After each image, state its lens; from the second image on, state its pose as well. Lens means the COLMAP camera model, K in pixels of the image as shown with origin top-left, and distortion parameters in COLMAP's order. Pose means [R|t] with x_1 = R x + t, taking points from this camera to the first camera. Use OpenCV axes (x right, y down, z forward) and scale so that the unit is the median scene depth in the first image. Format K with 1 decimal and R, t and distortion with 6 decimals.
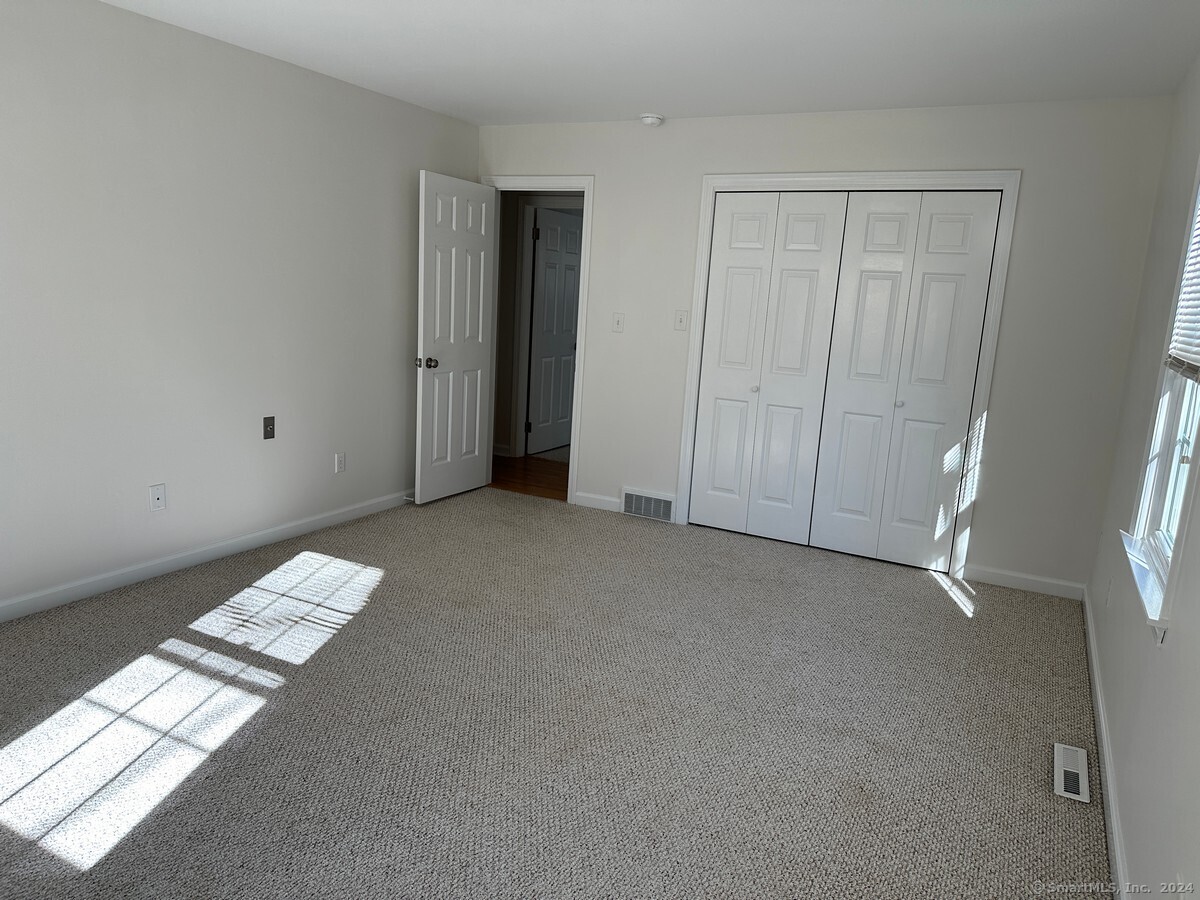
lens RADIAL K [[839.8, 0, 603.2], [0, 839.8, 458.1], [0, 0, 1]] dist [0.069184, -0.079203]
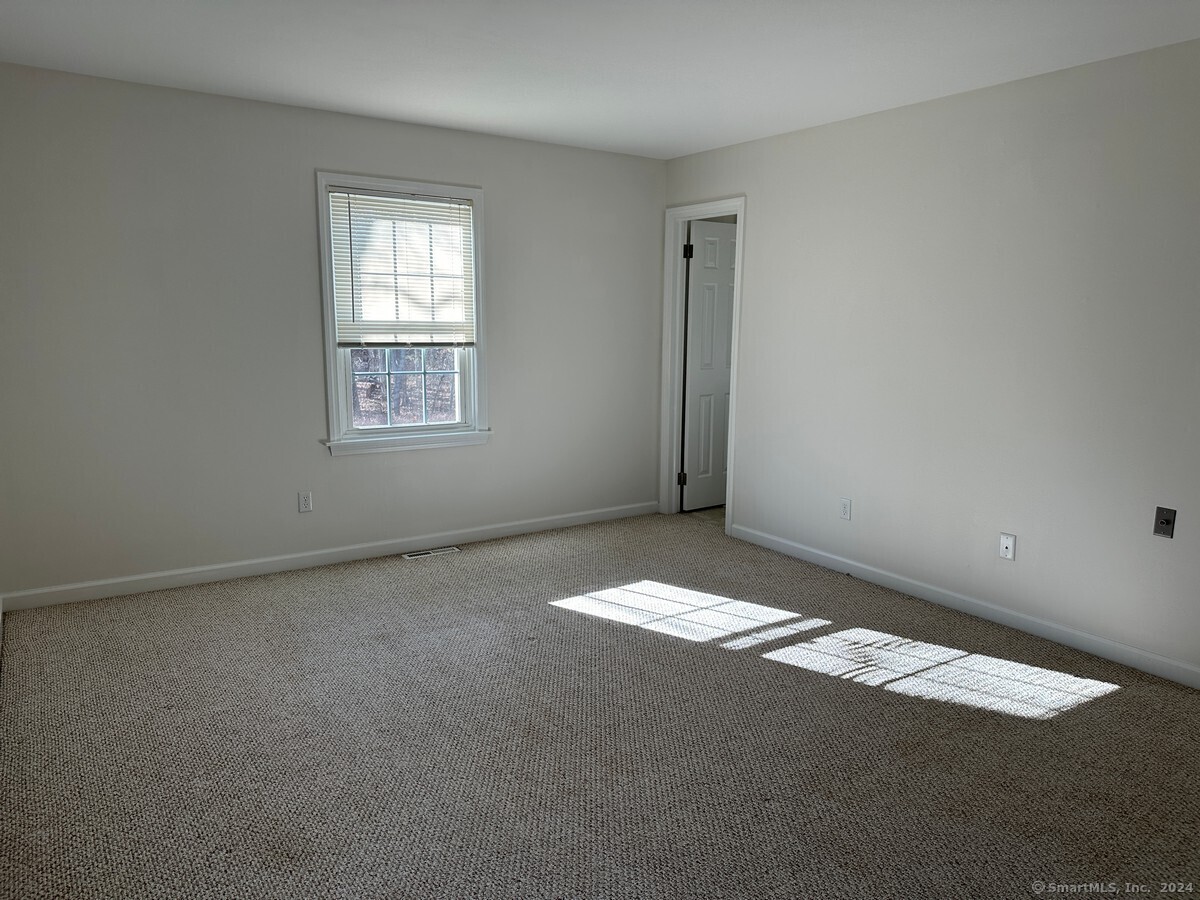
lens RADIAL K [[839.8, 0, 610.3], [0, 839.8, 448.3], [0, 0, 1]] dist [0.069184, -0.079203]
pose [[-0.469406, 0.075968, -0.879708, 0.686024], [-0.213152, 0.957078, 0.196386, -0.194228], [0.856869, 0.279697, -0.433065, 1.210840]]
